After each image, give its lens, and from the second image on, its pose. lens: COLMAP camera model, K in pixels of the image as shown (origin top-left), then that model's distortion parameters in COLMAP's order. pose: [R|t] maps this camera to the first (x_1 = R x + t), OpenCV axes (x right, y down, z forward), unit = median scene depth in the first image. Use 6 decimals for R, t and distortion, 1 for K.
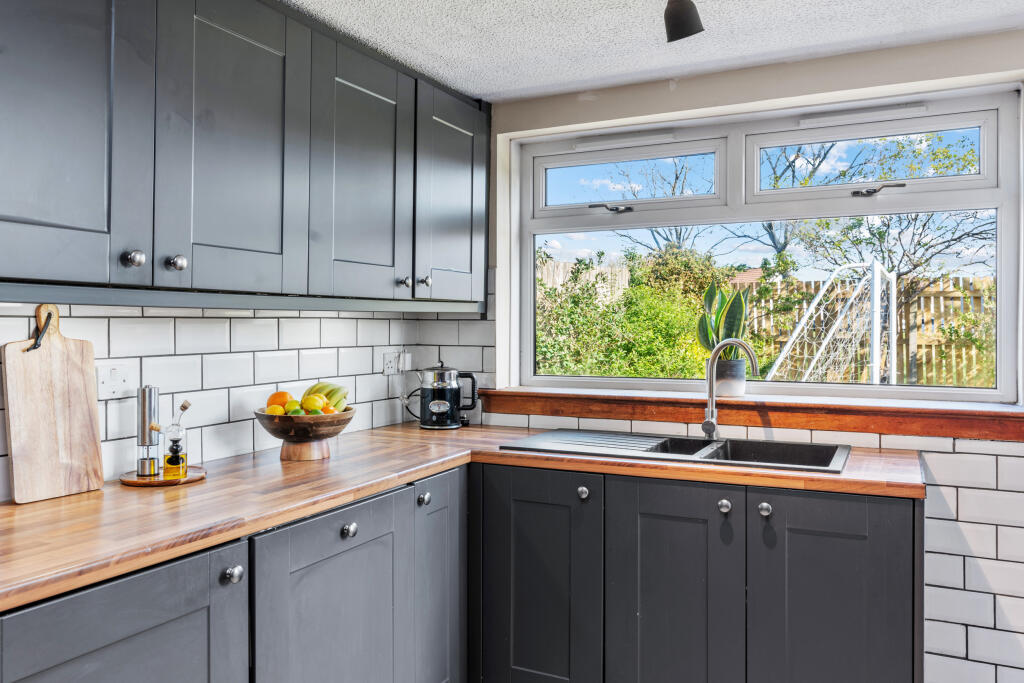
lens RADIAL K [[810.9, 0, 511.4], [0, 810.9, 334.1], [0, 0, 1]] dist [0.011716, -0.001818]
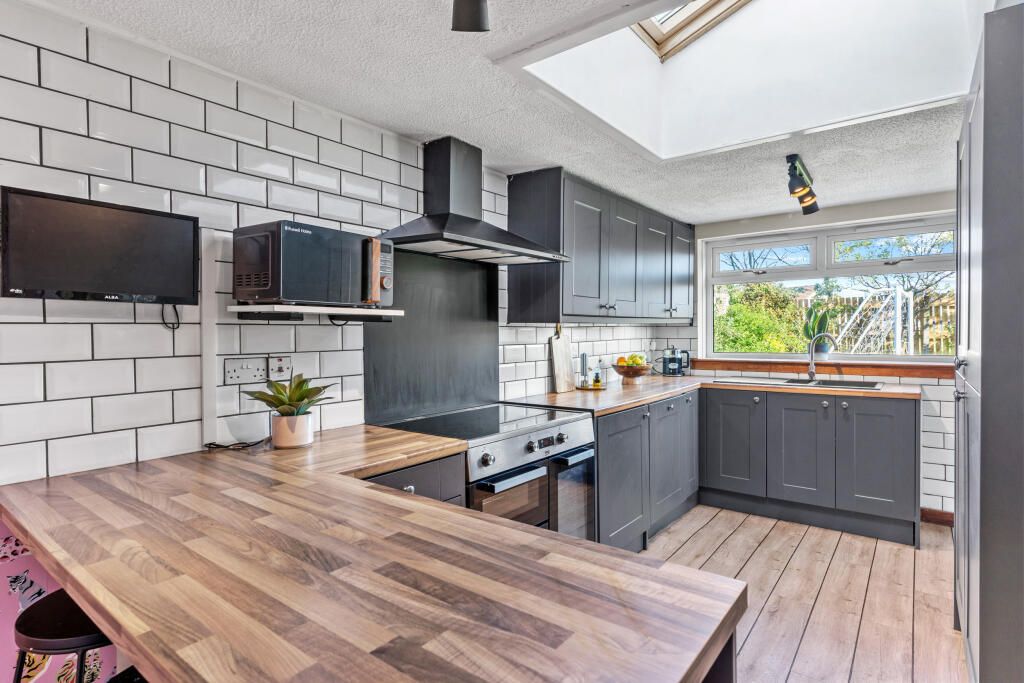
lens RADIAL K [[528.2, 0, 512.0], [0, 528.2, 341.5], [0, 0, 1]] dist [0.000096, 0.000511]
pose [[0.978008, -0.006918, -0.208451, -0.231523], [0.009314, 0.999901, 0.010514, 0.004358], [0.208358, -0.012224, 0.977976, -0.520375]]
